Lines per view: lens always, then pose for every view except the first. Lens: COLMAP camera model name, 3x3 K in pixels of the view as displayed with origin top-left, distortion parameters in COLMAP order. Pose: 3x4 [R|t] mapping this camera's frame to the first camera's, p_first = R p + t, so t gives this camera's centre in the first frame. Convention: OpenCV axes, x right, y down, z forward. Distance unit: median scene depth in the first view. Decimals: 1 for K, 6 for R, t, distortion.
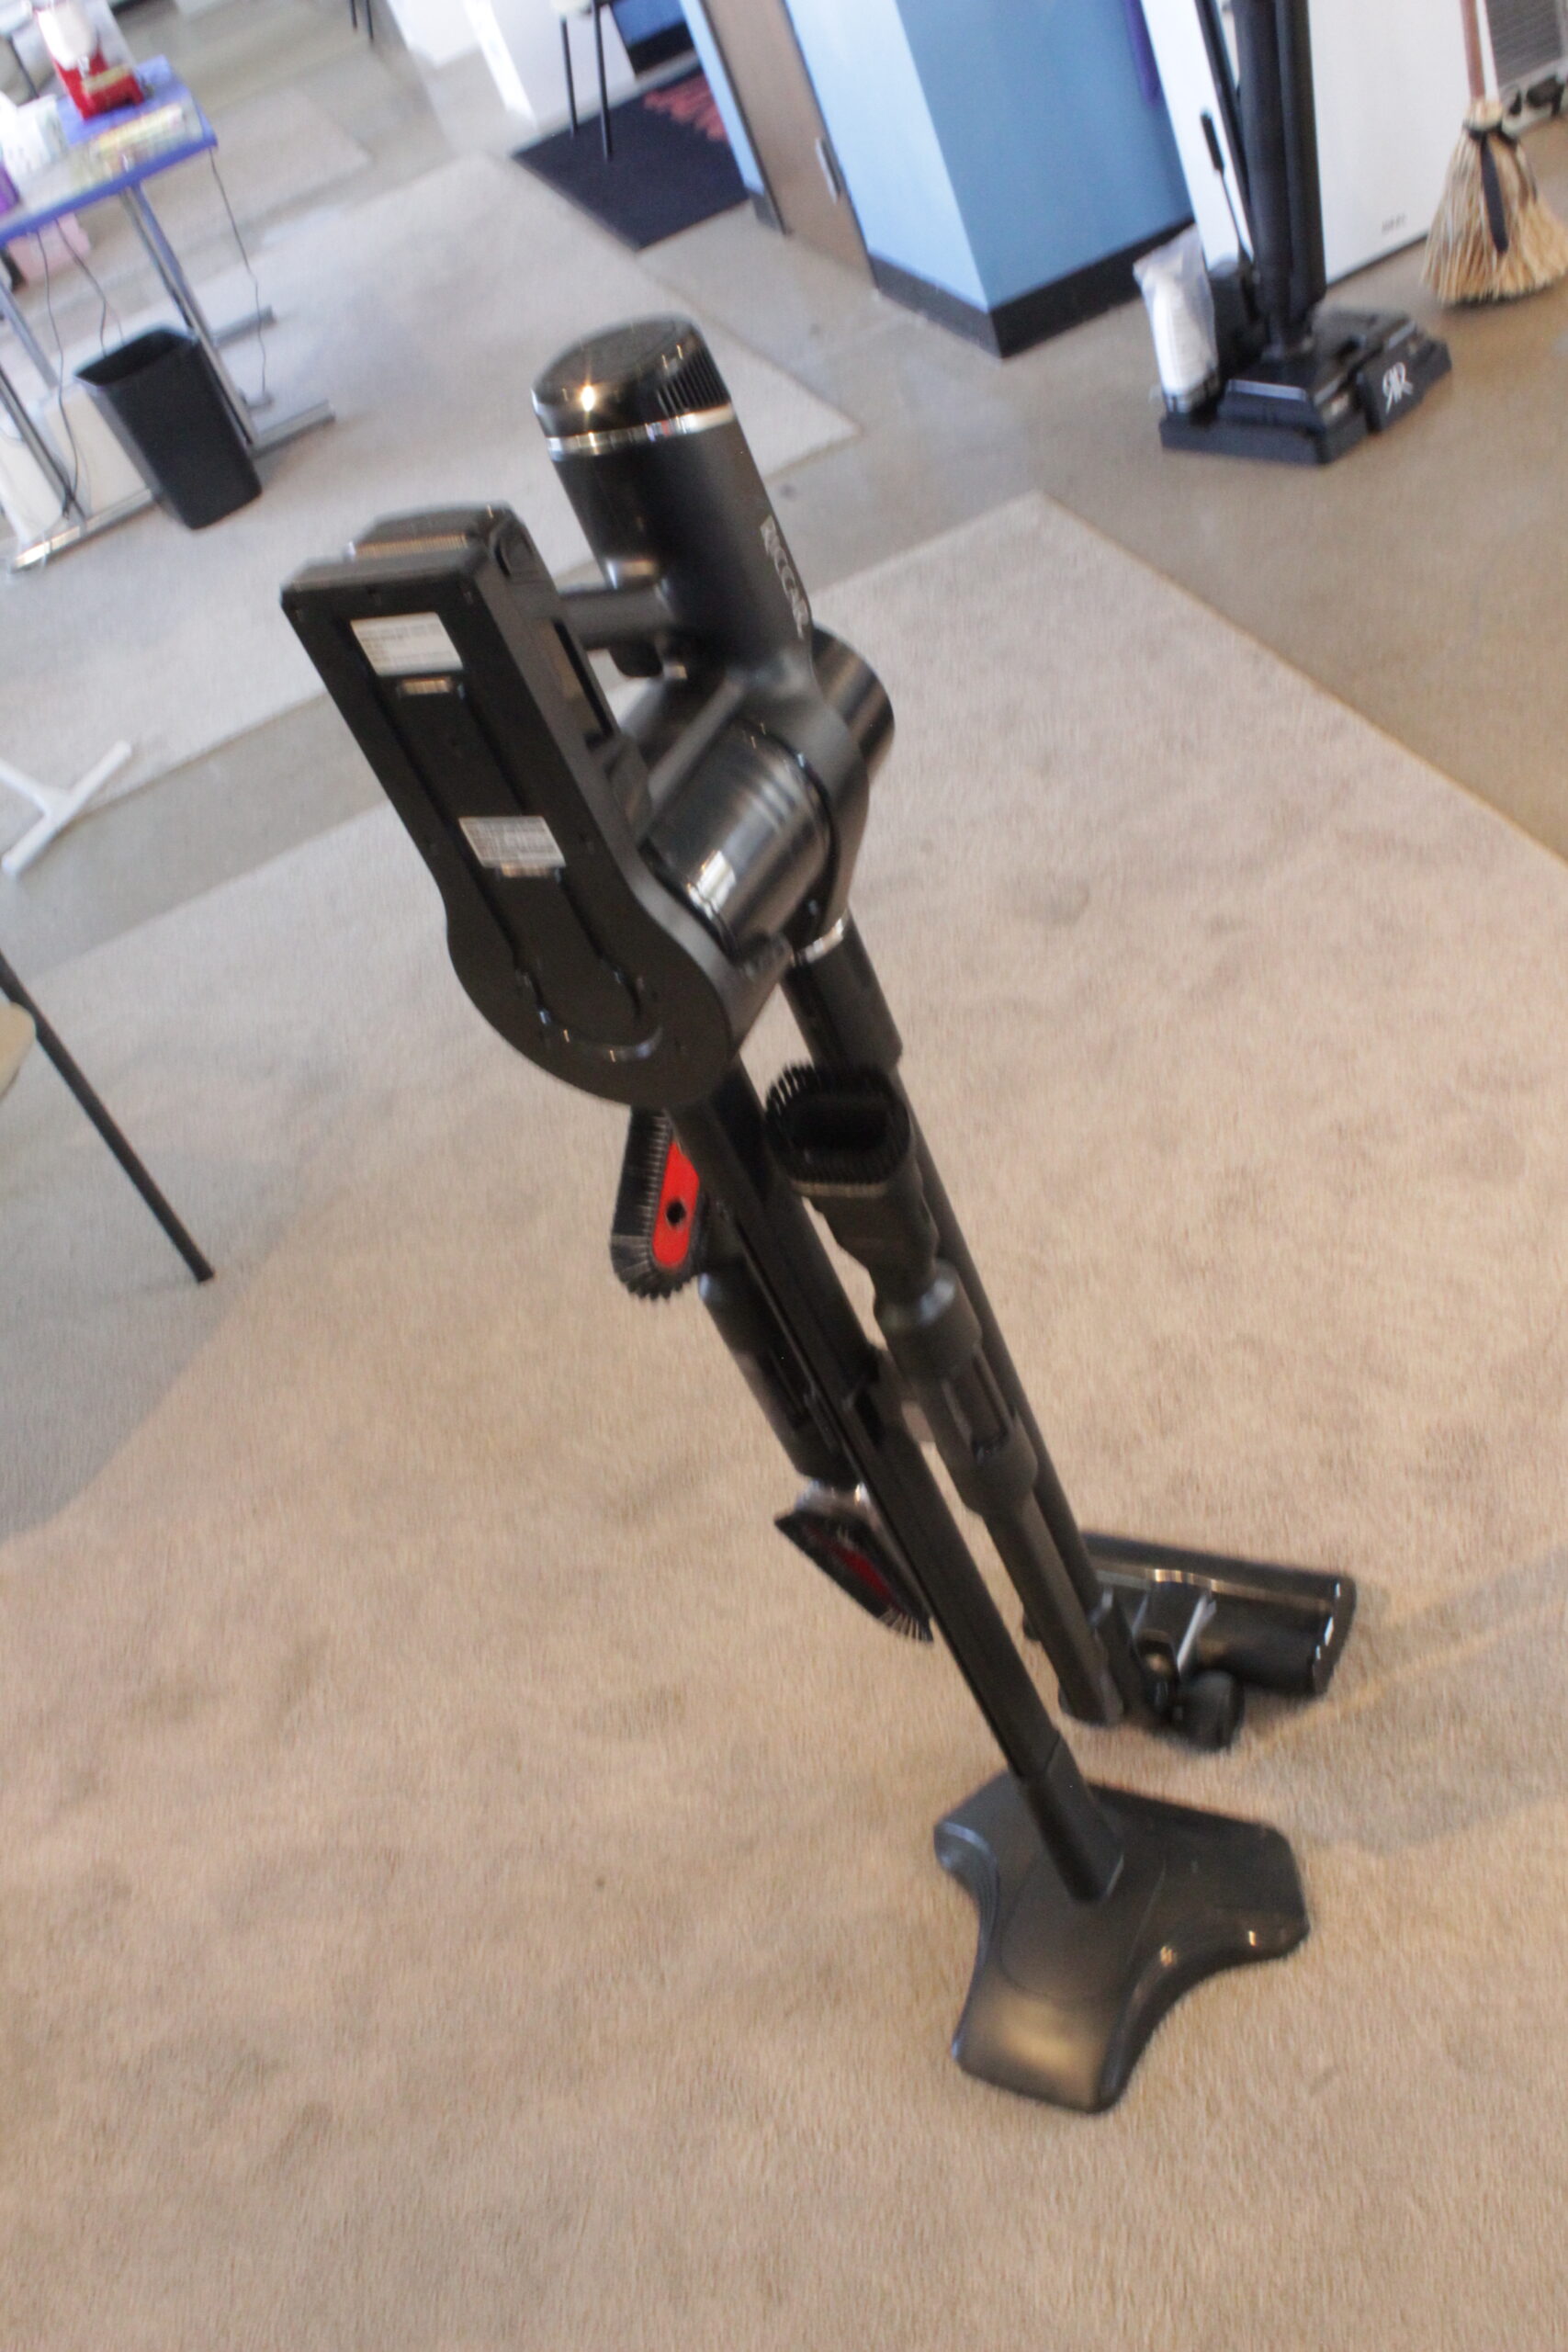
lens RADIAL K [[2162.6, 0, 774.0], [0, 2162.6, 1147.4], [0, 0, 1]] dist [-0.148848, 0.143489]
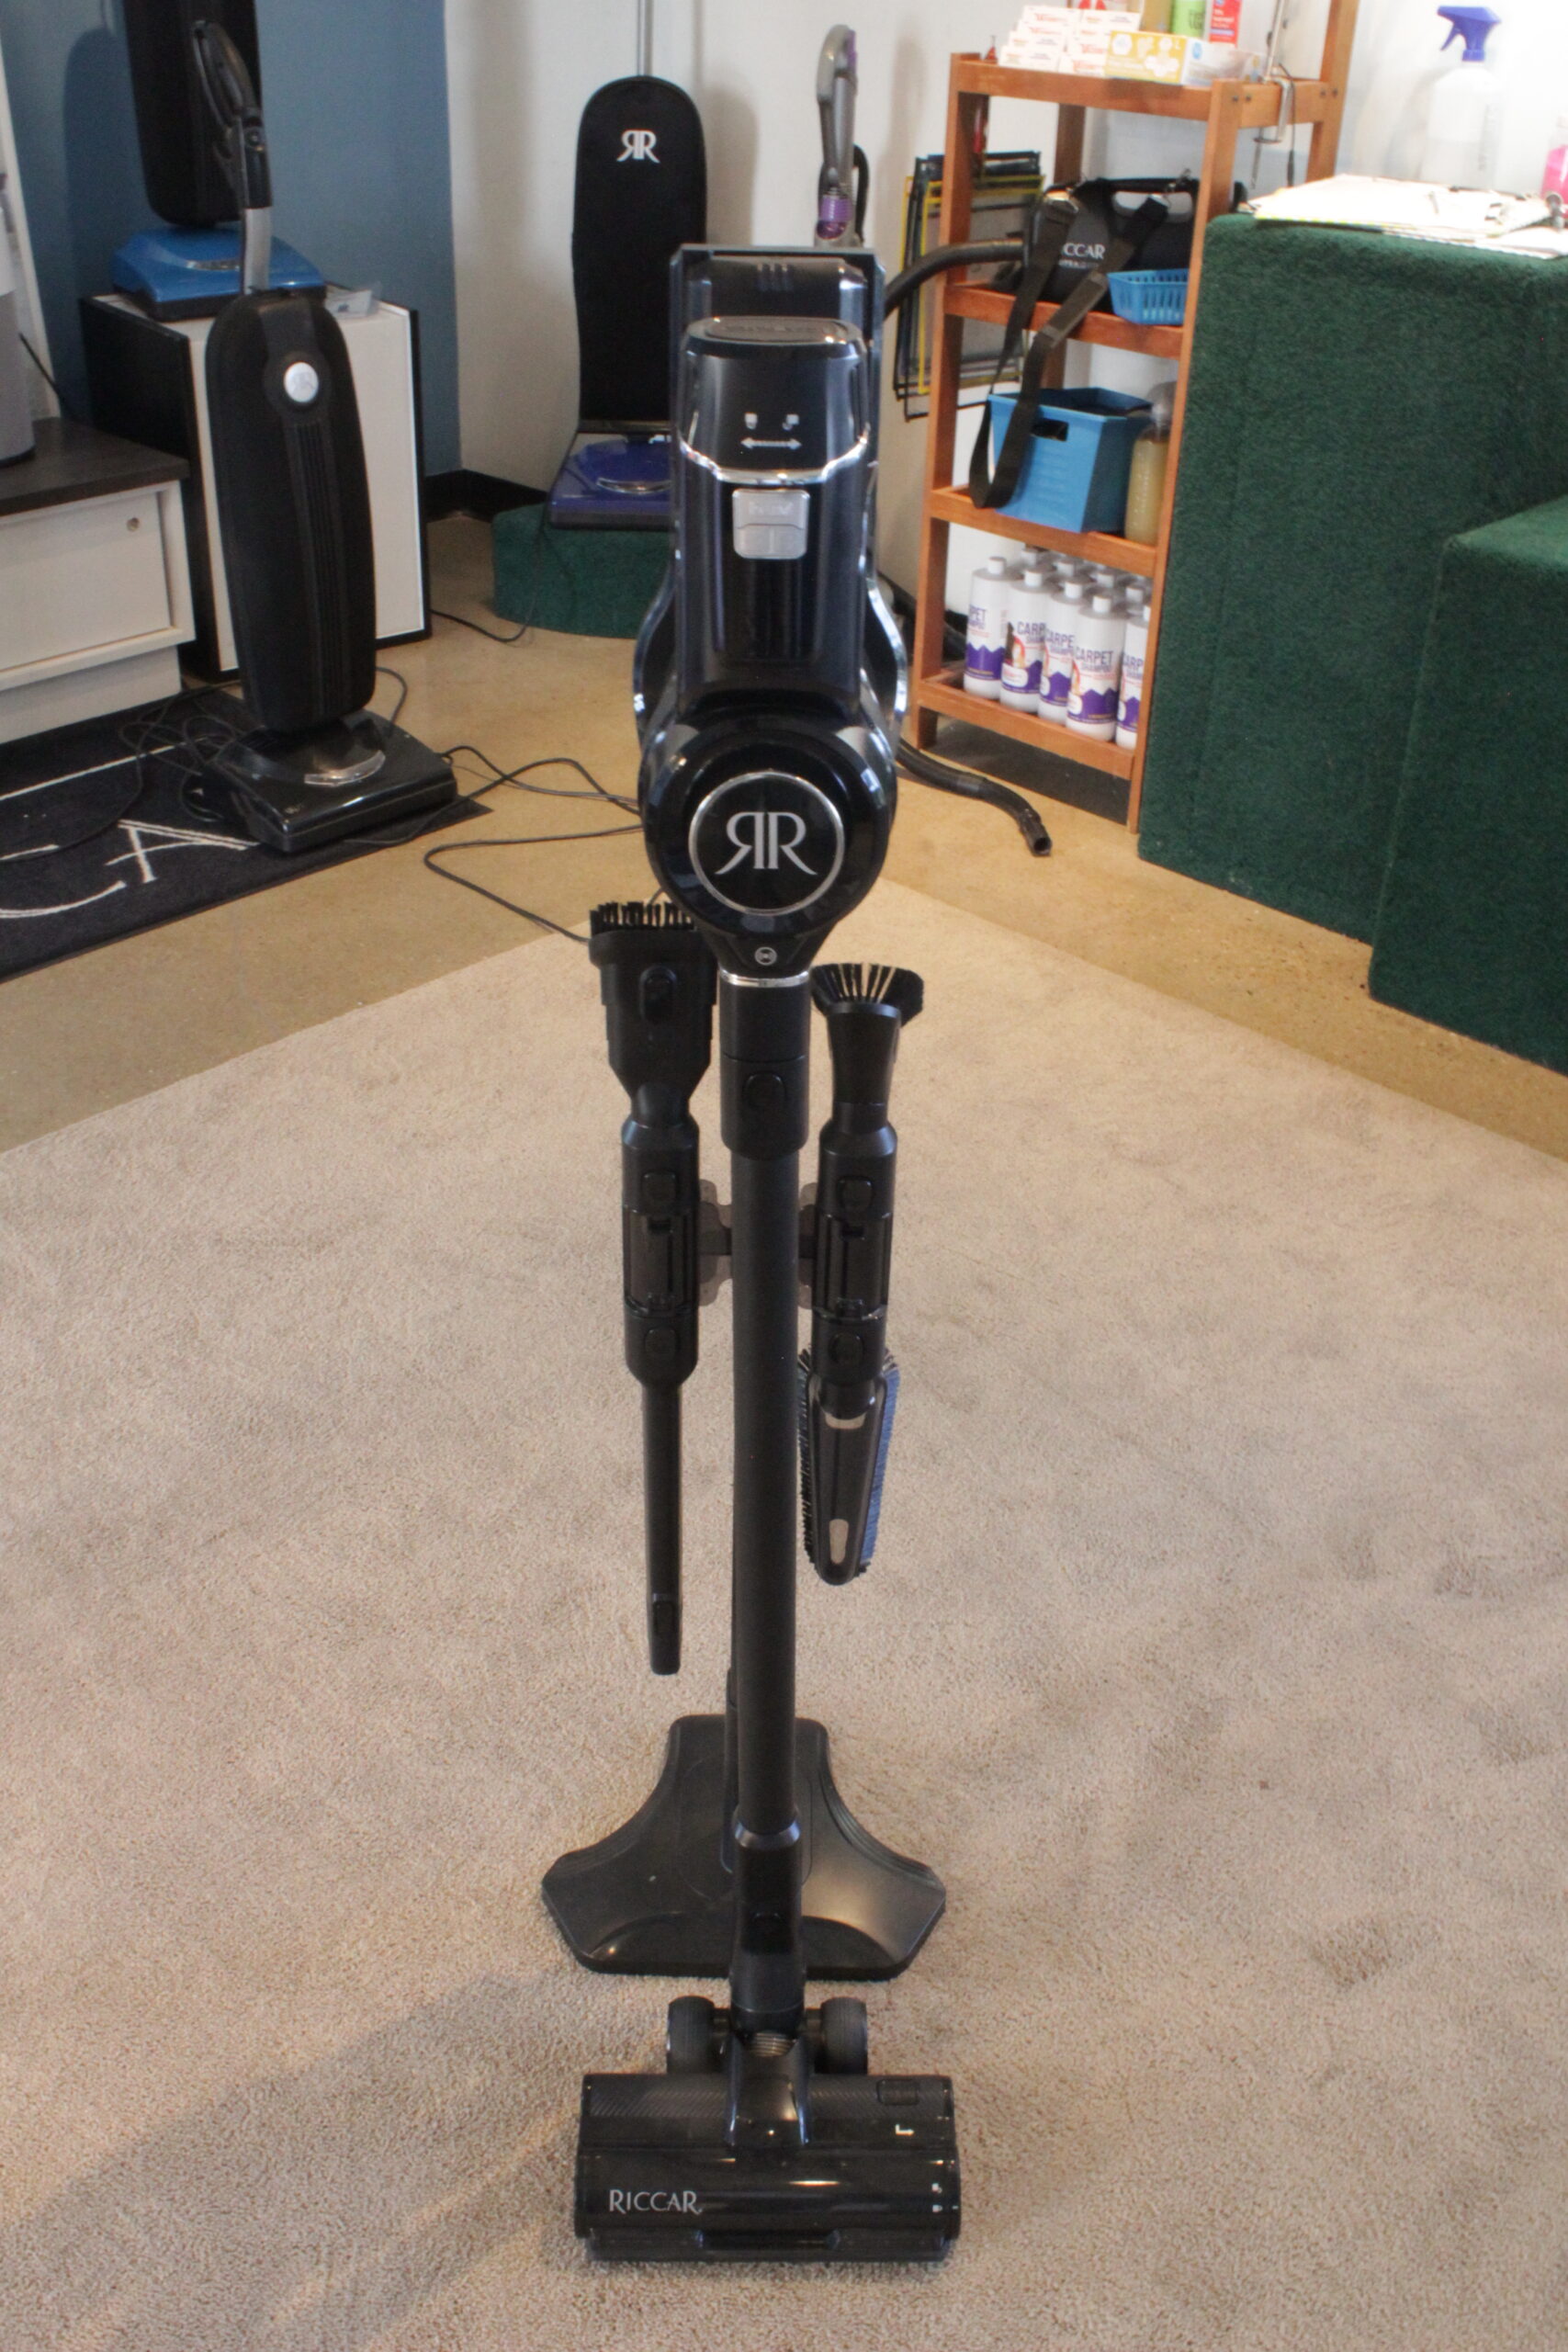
lens RADIAL K [[2162.6, 0, 774.0], [0, 2162.6, 1147.4], [0, 0, 1]] dist [-0.148848, 0.143489]
pose [[-0.839016, 0.503874, -0.205335, 0.142821], [-0.092045, 0.240502, 0.966275, -0.577097], [0.536264, 0.829620, -0.155406, 0.707418]]
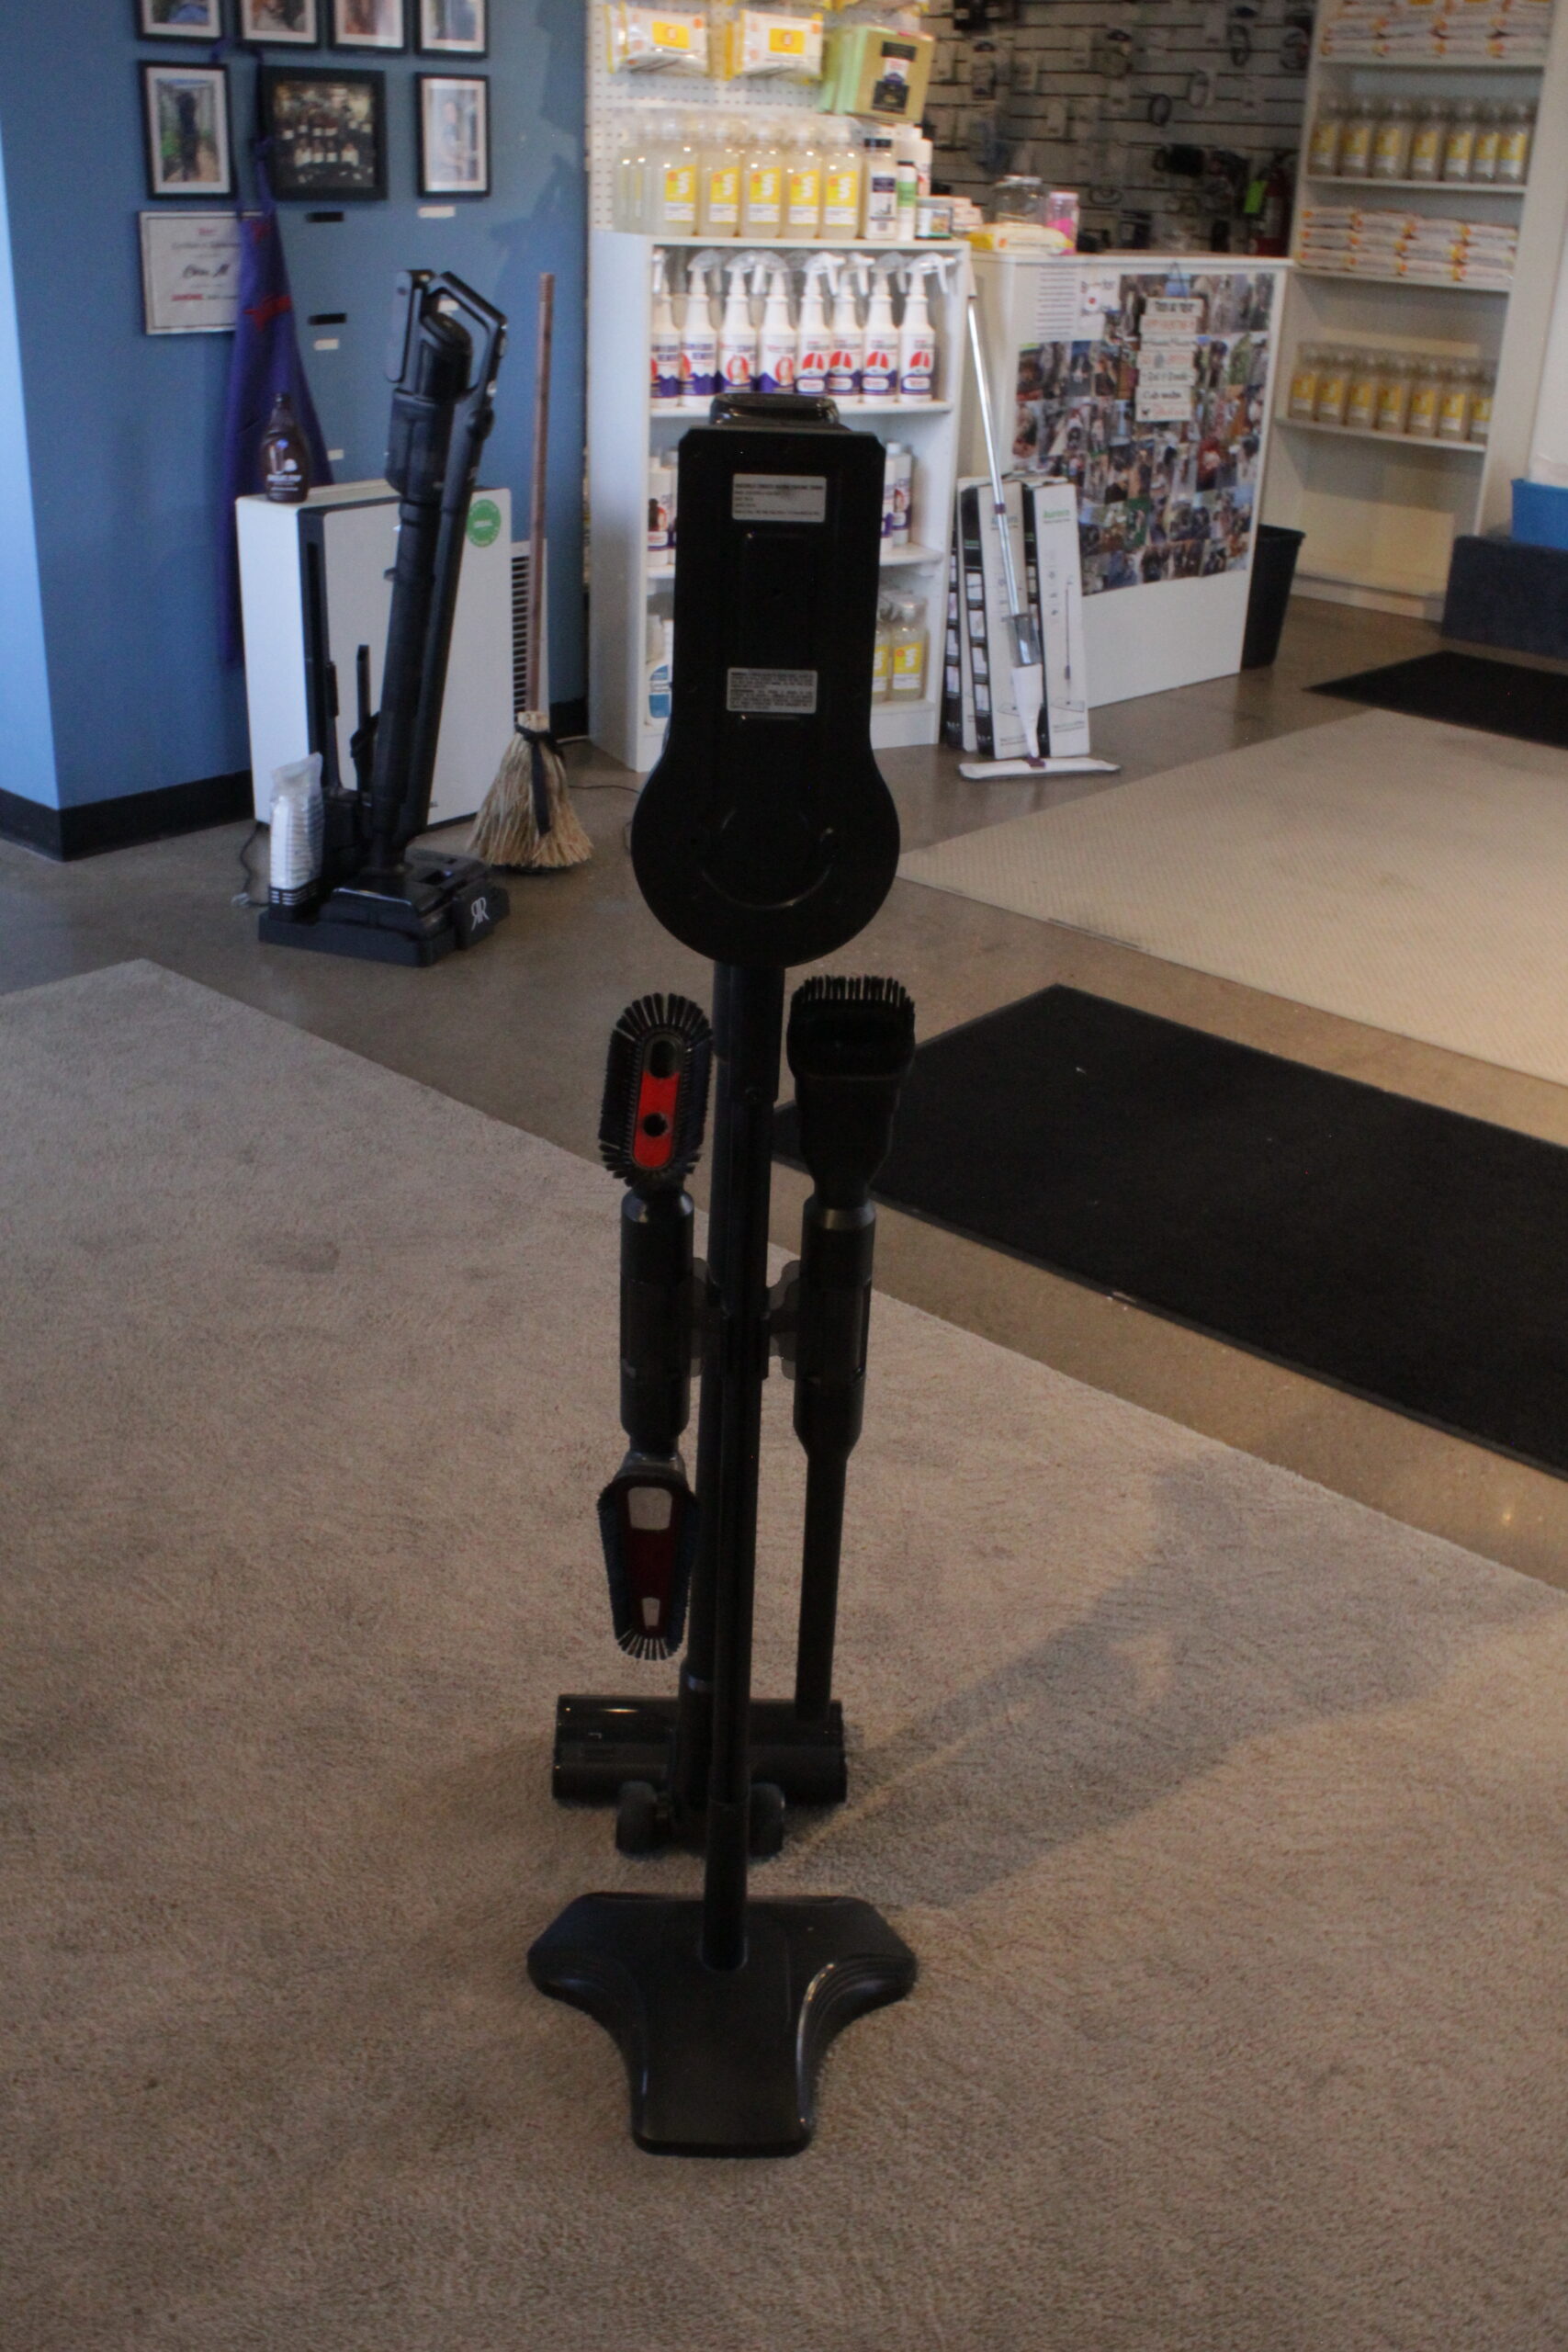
lens RADIAL K [[2162.6, 0, 774.0], [0, 2162.6, 1147.4], [0, 0, 1]] dist [-0.148848, 0.143489]
pose [[0.816098, 0.137456, 0.561329, -0.372543], [0.054127, 0.948852, -0.311045, 0.234468], [-0.575373, 0.284227, 0.766916, 0.060155]]
